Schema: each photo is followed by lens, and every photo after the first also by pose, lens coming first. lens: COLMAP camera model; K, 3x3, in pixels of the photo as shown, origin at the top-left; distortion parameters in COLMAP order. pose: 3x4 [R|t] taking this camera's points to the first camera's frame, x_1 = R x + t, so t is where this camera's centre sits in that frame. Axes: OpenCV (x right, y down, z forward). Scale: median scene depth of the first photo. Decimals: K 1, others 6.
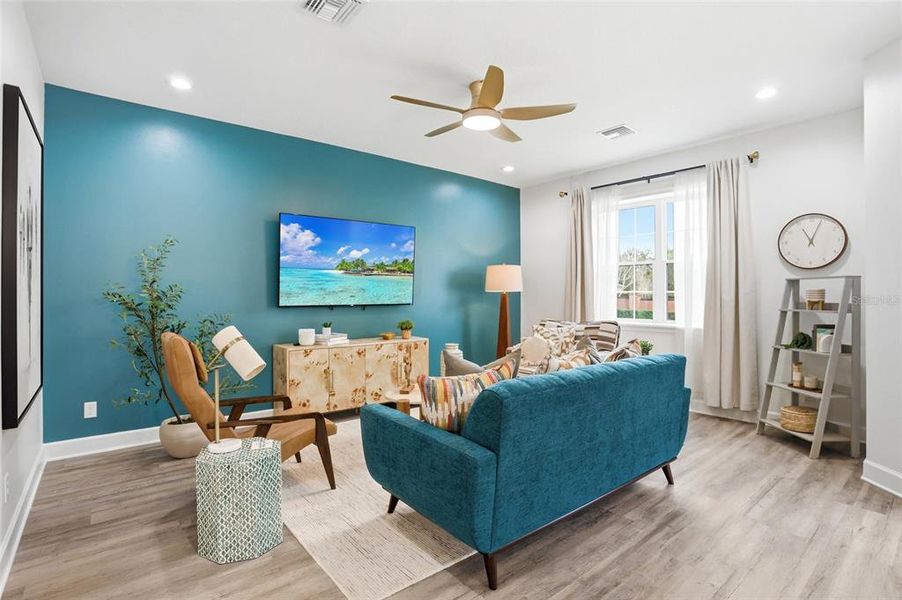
lens RADIAL K [[432.7, 0, 452.6], [0, 432.7, 293.2], [0, 0, 1]] dist [-0.020809, 0.000885]
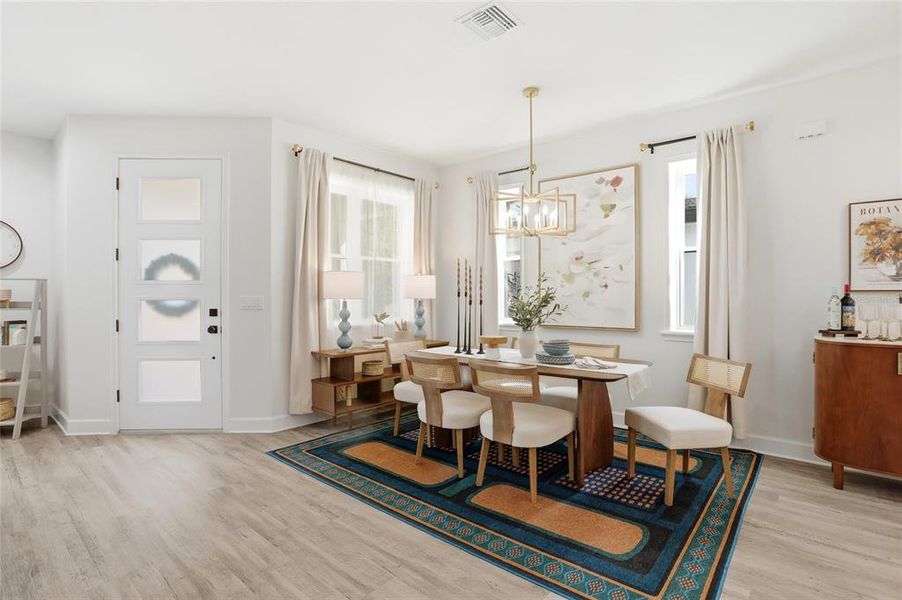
lens RADIAL K [[432.7, 0, 449.9], [0, 432.7, 297.0], [0, 0, 1]] dist [-0.020809, 0.000885]
pose [[-0.156826, 0.000847, 0.987626, -0.417554], [-0.005779, 0.999982, -0.001775, 0.005685], [-0.987609, -0.005985, -0.156818, 0.037743]]
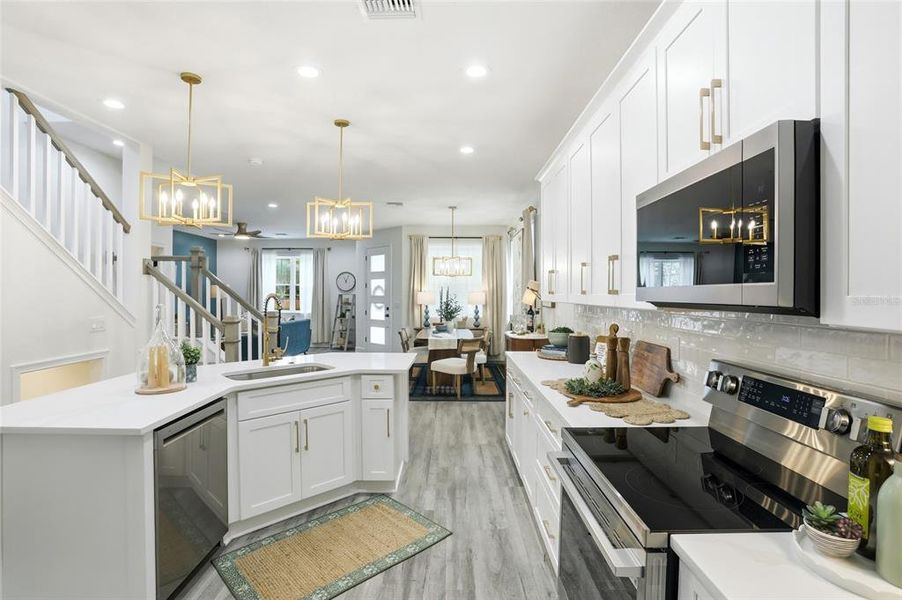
lens RADIAL K [[432.7, 0, 450.8], [0, 432.7, 295.8], [0, 0, 1]] dist [-0.020809, 0.000885]
pose [[0.641288, -0.003127, 0.767294, -1.081112], [-0.007679, 0.999915, 0.010494, -0.066116], [-0.767262, -0.012622, 0.641210, -1.615331]]
